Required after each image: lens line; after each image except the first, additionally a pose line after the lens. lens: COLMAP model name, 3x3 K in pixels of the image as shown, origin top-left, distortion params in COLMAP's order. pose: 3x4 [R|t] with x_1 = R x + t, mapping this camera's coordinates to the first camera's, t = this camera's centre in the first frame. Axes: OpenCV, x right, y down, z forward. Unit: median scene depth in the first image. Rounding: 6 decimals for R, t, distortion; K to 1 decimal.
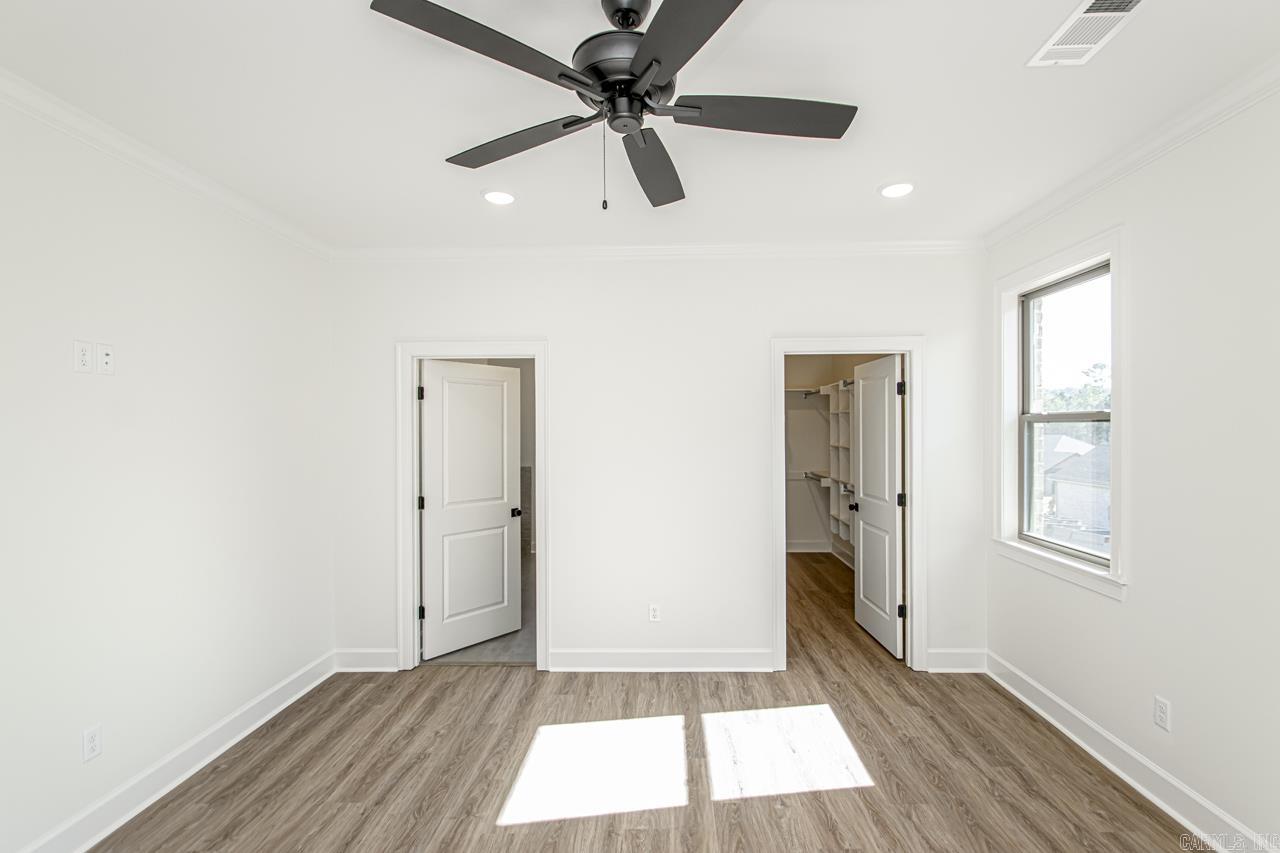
lens RADIAL K [[600.0, 0, 651.5], [0, 600.0, 434.8], [0, 0, 1]] dist [0.021896, -0.022834]
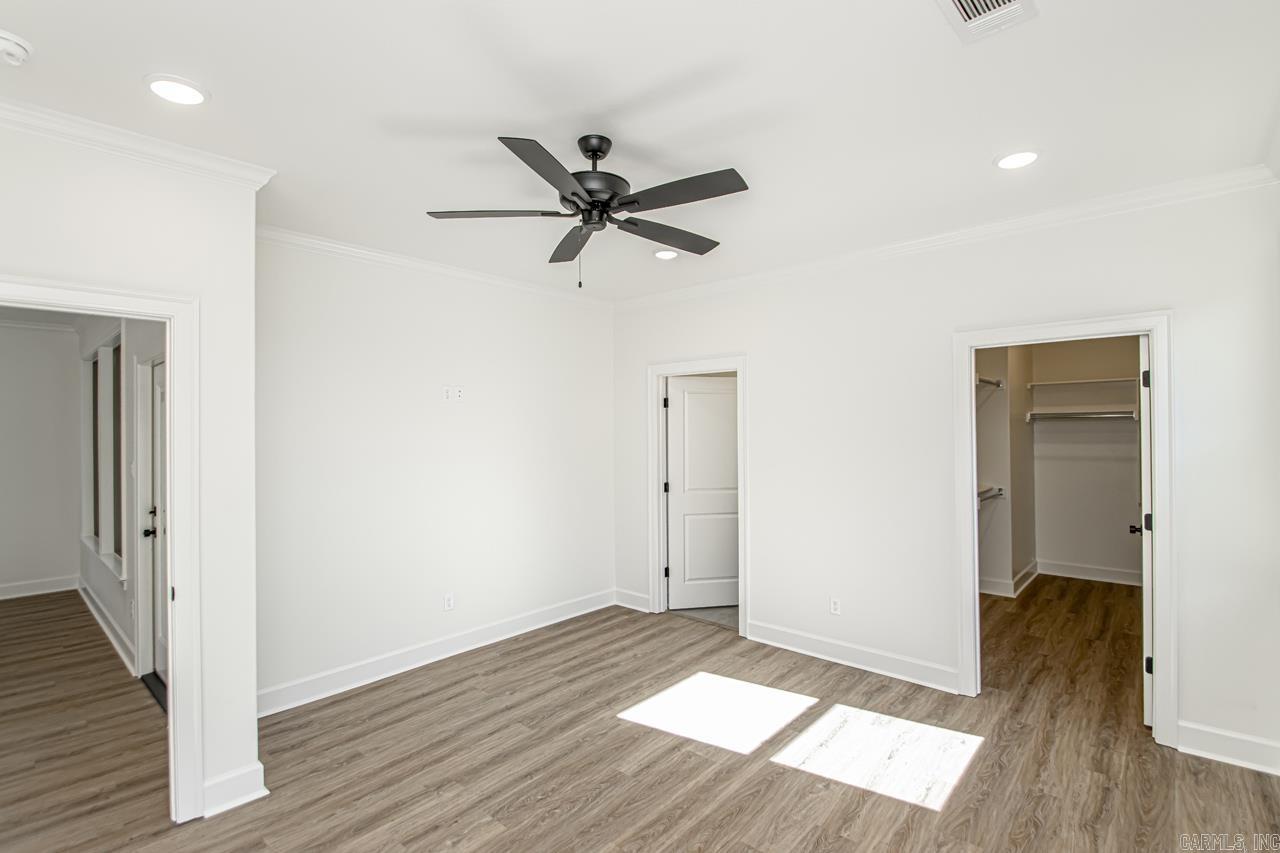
lens RADIAL K [[600.0, 0, 651.5], [0, 600.0, 434.8], [0, 0, 1]] dist [0.021896, -0.022834]
pose [[0.759334, 0.004361, -0.650686, 0.507462], [-0.000762, 0.999983, 0.005813, -0.009317], [0.650700, -0.003918, 0.759325, -0.003698]]
